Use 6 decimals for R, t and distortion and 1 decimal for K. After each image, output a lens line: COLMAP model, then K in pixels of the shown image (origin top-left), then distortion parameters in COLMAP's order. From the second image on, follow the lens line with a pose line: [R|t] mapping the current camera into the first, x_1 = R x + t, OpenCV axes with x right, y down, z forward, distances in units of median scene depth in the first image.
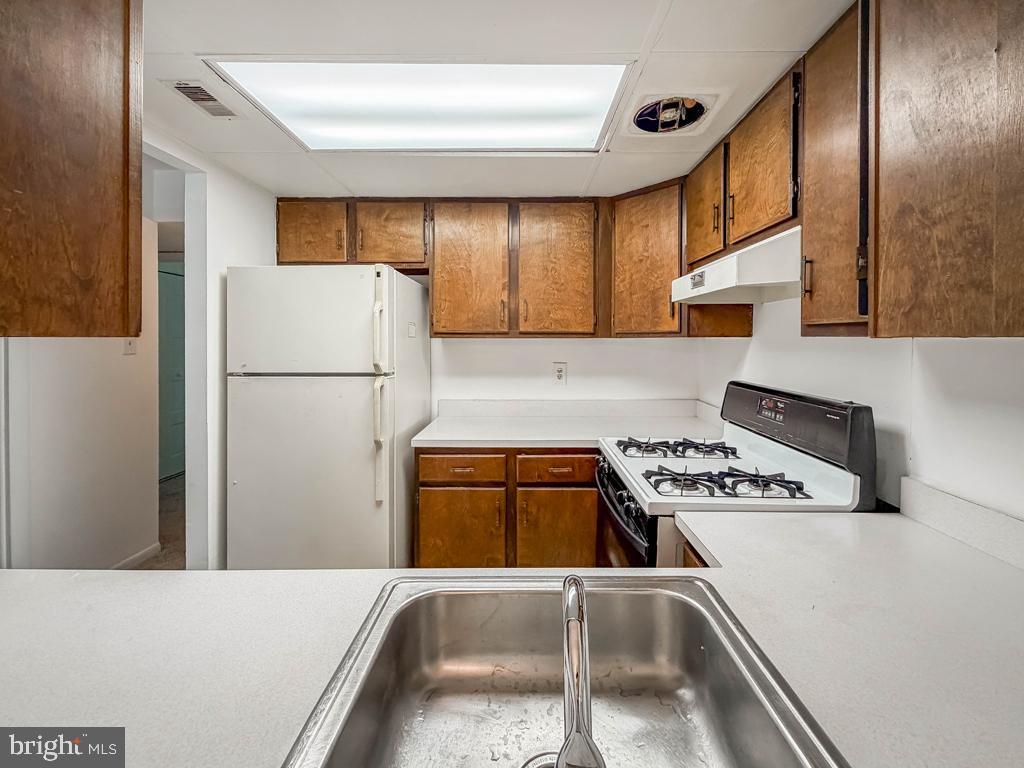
lens RADIAL K [[448.9, 0, 524.6], [0, 448.9, 339.3], [0, 0, 1]] dist [-0.000594, -0.000035]
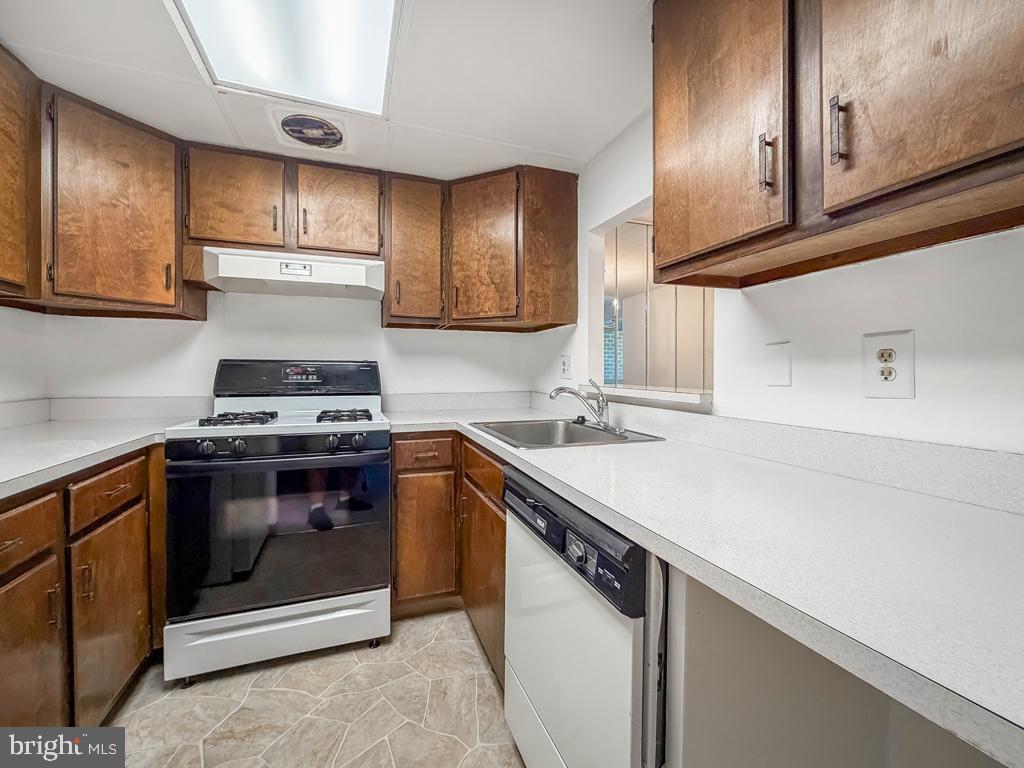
lens RADIAL K [[407.7, 0, 524.9], [0, 407.7, 370.9], [0, 0, 1]] dist [-0.001117, -0.000048]
pose [[-0.384620, -0.004655, 0.923063, -0.728700], [0.004937, 0.999963, 0.007100, 0.117784], [-0.923062, 0.007288, -0.384582, 0.700343]]
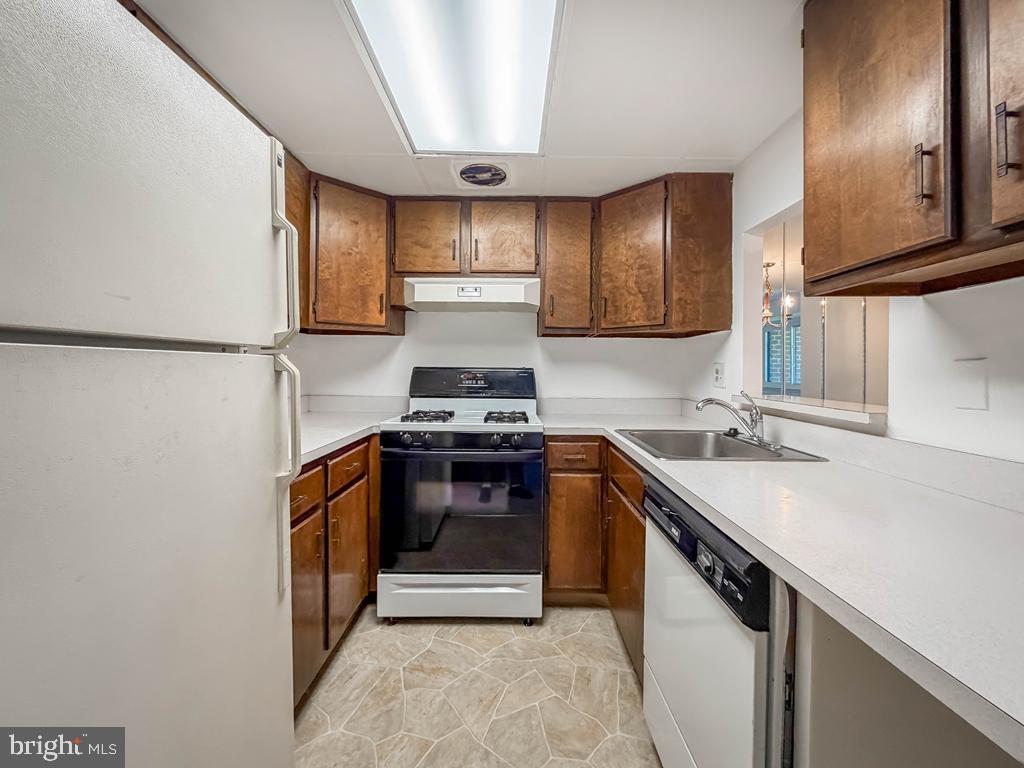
lens RADIAL K [[420.2, 0, 541.2], [0, 420.2, 364.5], [0, 0, 1]] dist [0.000288, 0.000107]
pose [[-0.062451, 0.006070, 0.998030, -0.812603], [-0.000584, 0.999981, -0.006118, 0.093695], [-0.998048, -0.000965, -0.062446, 0.699740]]
